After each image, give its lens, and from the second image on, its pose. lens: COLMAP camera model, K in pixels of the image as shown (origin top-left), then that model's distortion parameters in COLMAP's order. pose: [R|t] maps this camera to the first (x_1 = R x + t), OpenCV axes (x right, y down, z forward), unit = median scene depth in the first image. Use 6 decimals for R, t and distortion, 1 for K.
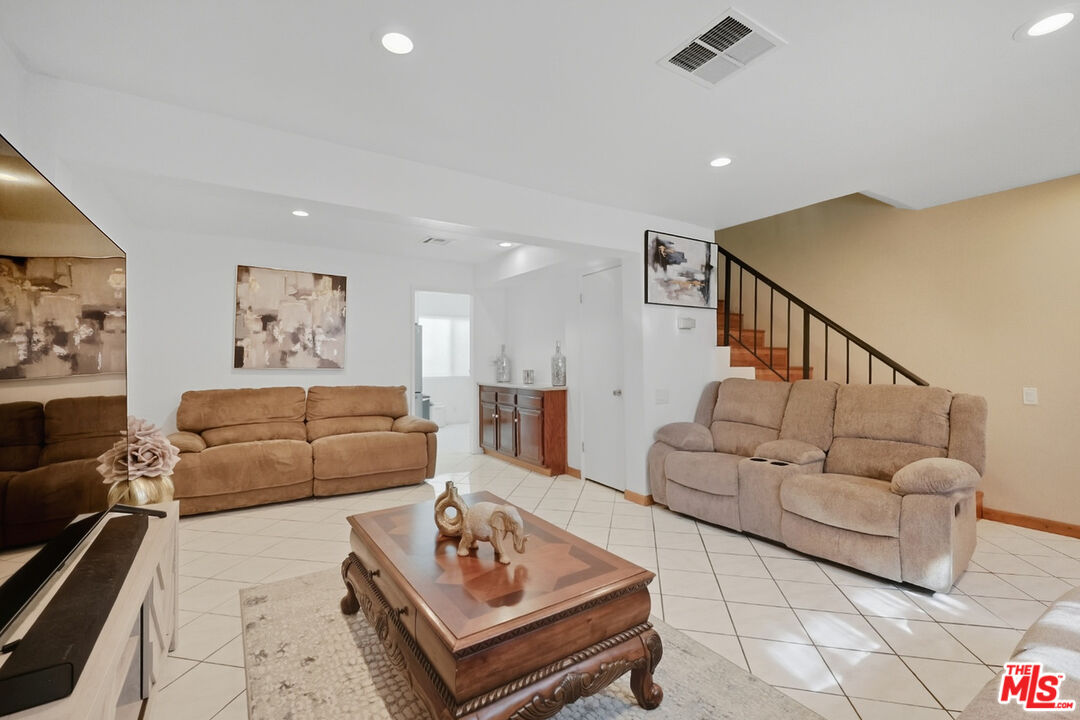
lens RADIAL K [[473.0, 0, 540.3], [0, 473.0, 351.4], [0, 0, 1]] dist [-0.000857, 0.000607]
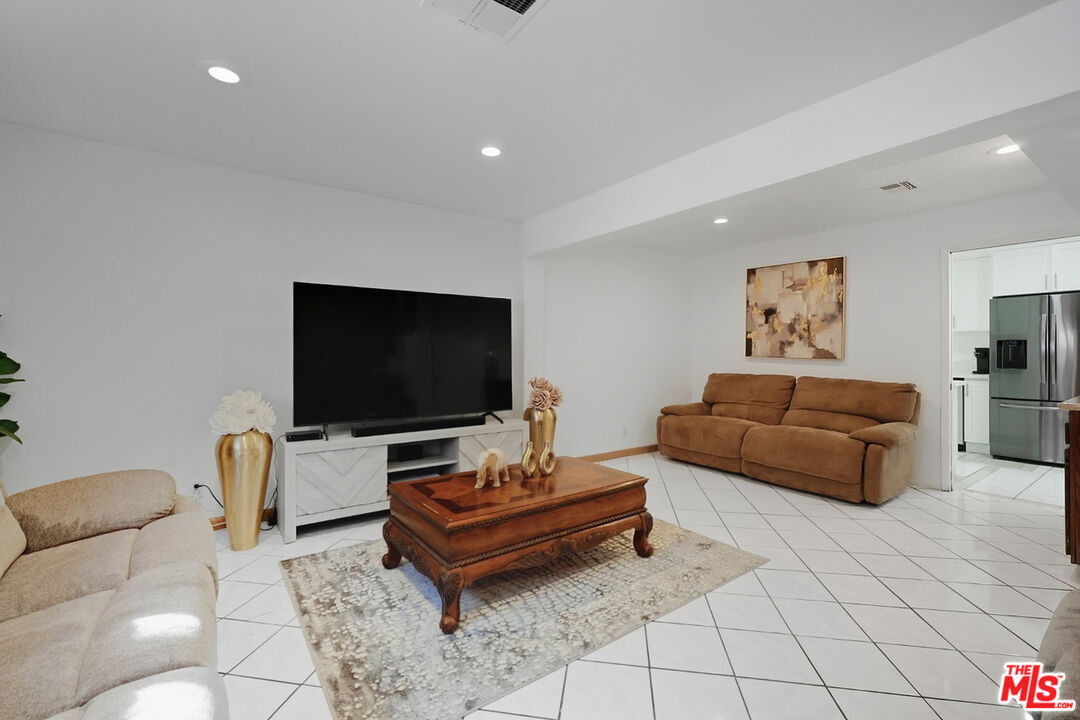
lens RADIAL K [[473.0, 0, 538.2], [0, 473.0, 355.2], [0, 0, 1]] dist [-0.000857, 0.000607]
pose [[0.036240, 0.010372, -0.999289, 0.515715], [0.017571, 0.999785, 0.011015, 0.009343], [0.999189, -0.017958, 0.036050, 0.425800]]
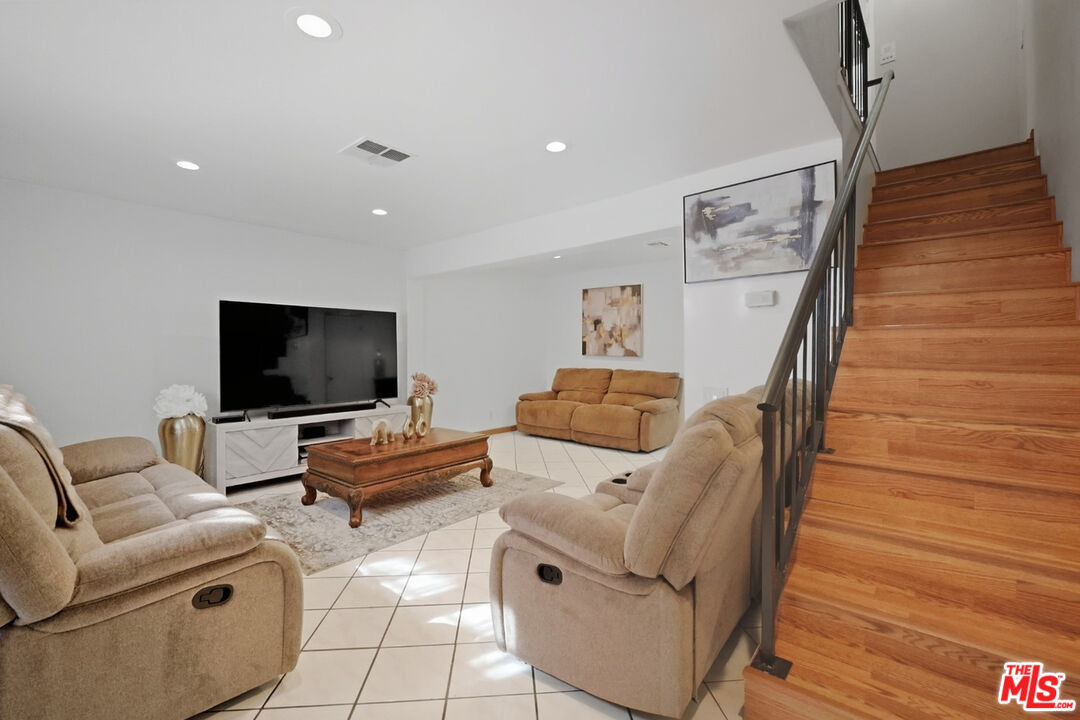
lens RADIAL K [[473.0, 0, 543.0], [0, 473.0, 356.7], [0, 0, 1]] dist [-0.000857, 0.000607]
pose [[0.267357, 0.013289, -0.963506, 0.825730], [0.022209, 0.999554, 0.019949, 0.005942], [0.963342, -0.026732, 0.266942, 0.443090]]
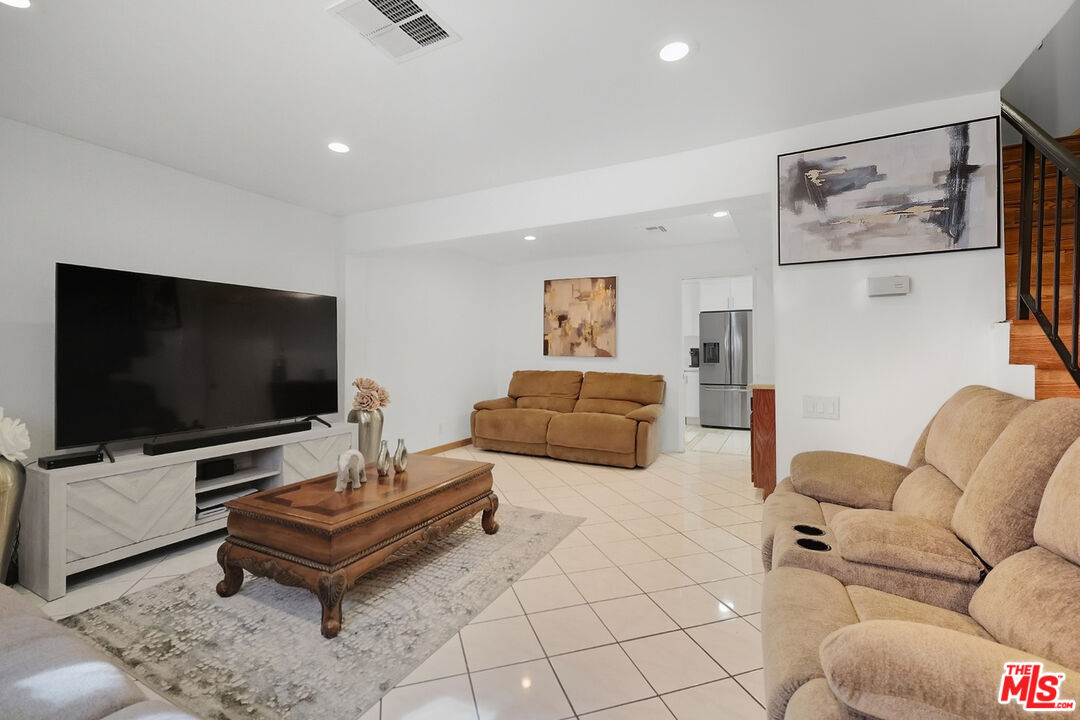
lens RADIAL K [[473.0, 0, 542.8], [0, 473.0, 350.8], [0, 0, 1]] dist [-0.000857, 0.000607]
pose [[0.487184, 0.001877, -0.873297, 0.549055], [0.015501, 0.999822, 0.010797, 0.006235], [0.873162, -0.018797, 0.487068, 0.319219]]
